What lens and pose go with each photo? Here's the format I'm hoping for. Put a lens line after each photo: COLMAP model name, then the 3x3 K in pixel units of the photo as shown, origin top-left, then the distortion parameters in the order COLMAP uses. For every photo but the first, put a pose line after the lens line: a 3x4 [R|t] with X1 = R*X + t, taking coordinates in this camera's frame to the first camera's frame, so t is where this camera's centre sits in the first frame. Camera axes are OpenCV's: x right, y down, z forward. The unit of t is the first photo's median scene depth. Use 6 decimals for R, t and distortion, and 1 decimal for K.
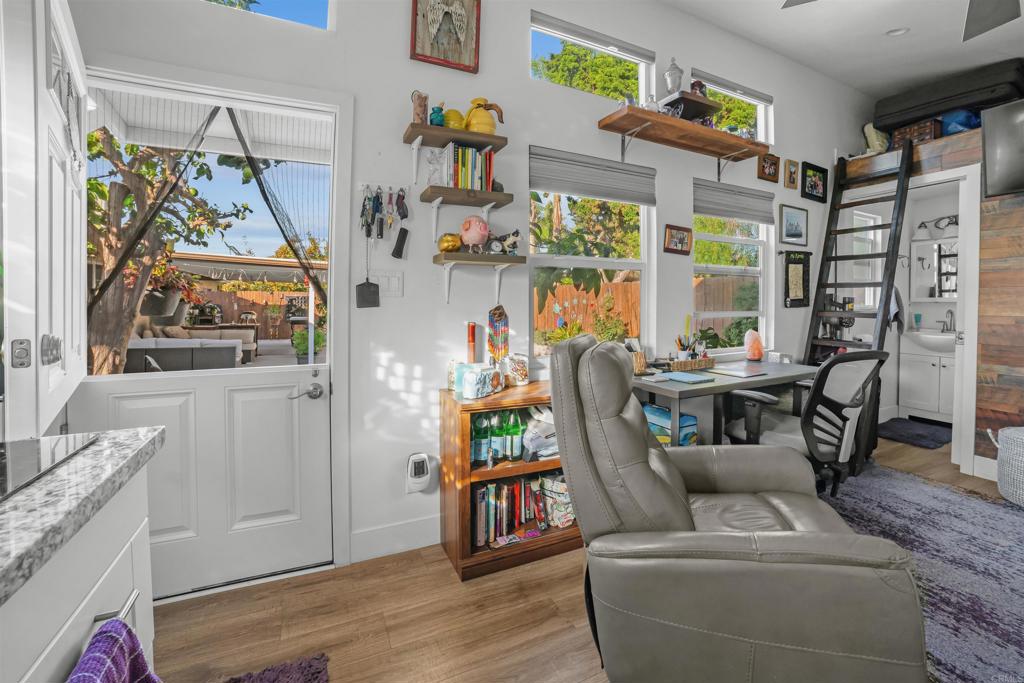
lens RADIAL K [[421.9, 0, 513.7], [0, 421.9, 299.8], [0, 0, 1]] dist [-0.068567, 0.017891]
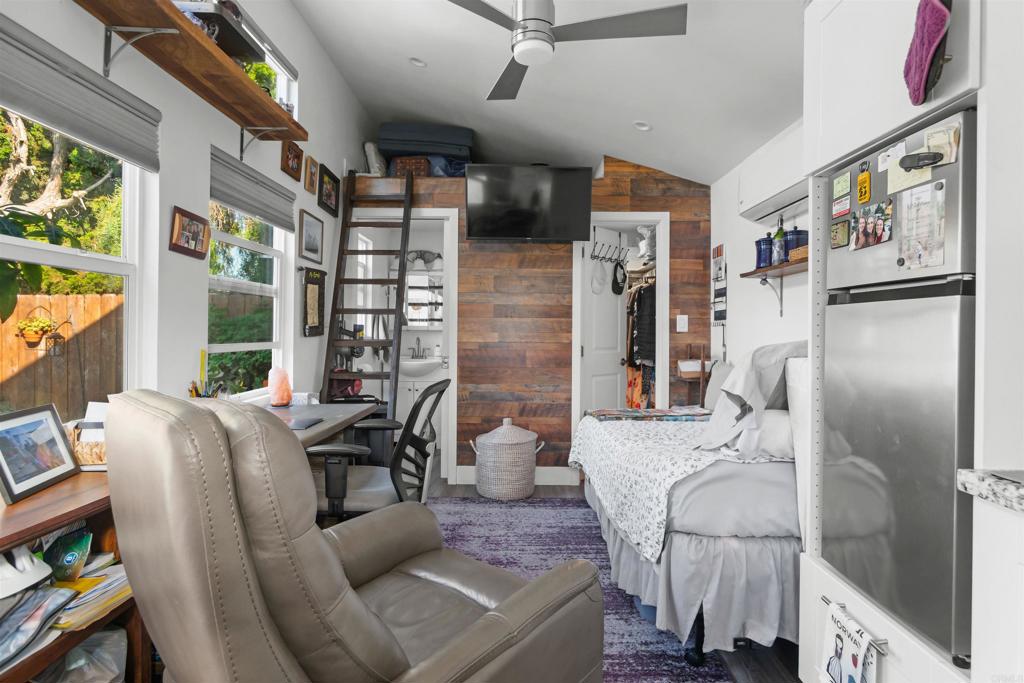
lens RADIAL K [[533.4, 0, 514.8], [0, 533.4, 325.5], [0, 0, 1]] dist [0.002795, 0.000674]
pose [[0.426781, 0.007021, 0.904328, -0.128690], [-0.005854, 0.999970, -0.005001, -0.000295], [-0.904336, -0.003159, 0.426810, 0.178322]]
